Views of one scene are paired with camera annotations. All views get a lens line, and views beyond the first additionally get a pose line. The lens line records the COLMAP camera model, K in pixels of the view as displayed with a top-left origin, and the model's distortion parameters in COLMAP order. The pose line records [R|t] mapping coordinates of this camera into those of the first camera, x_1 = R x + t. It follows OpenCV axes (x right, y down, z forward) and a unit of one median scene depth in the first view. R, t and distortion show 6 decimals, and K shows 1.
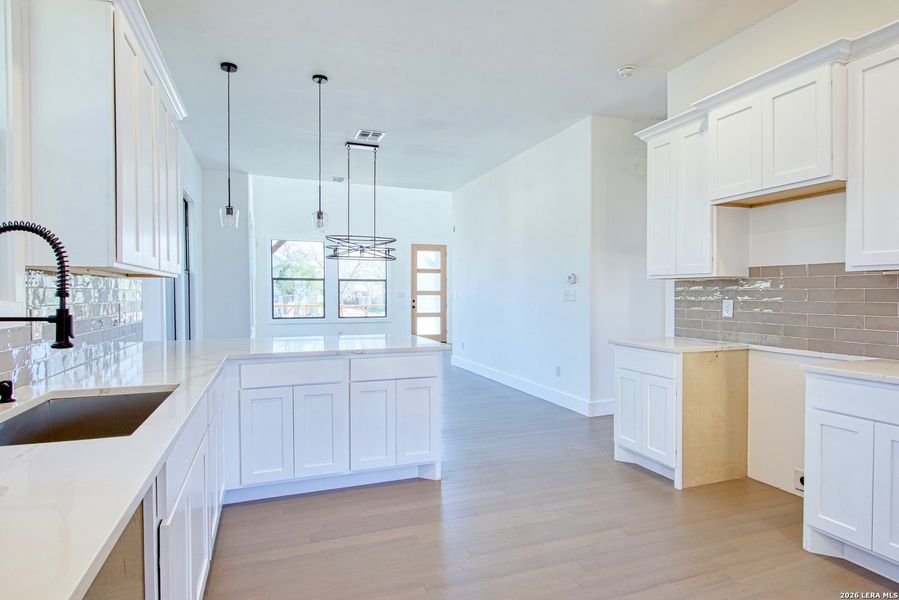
lens RADIAL K [[490.5, 0, 443.4], [0, 490.5, 301.7], [0, 0, 1]] dist [0.011283, -0.000788]
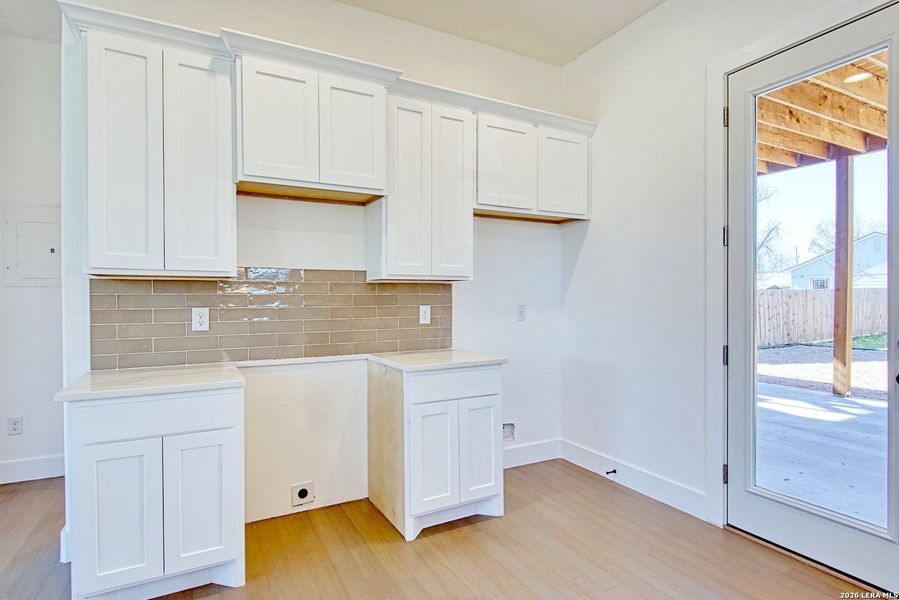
lens RADIAL K [[490.5, 0, 443.4], [0, 490.5, 301.7], [0, 0, 1]] dist [0.011283, -0.000788]
pose [[-0.152305, -0.003914, 0.988326, -0.240656], [0.020643, 0.999761, 0.007141, -0.011868], [-0.988118, 0.021489, -0.152187, 0.822004]]
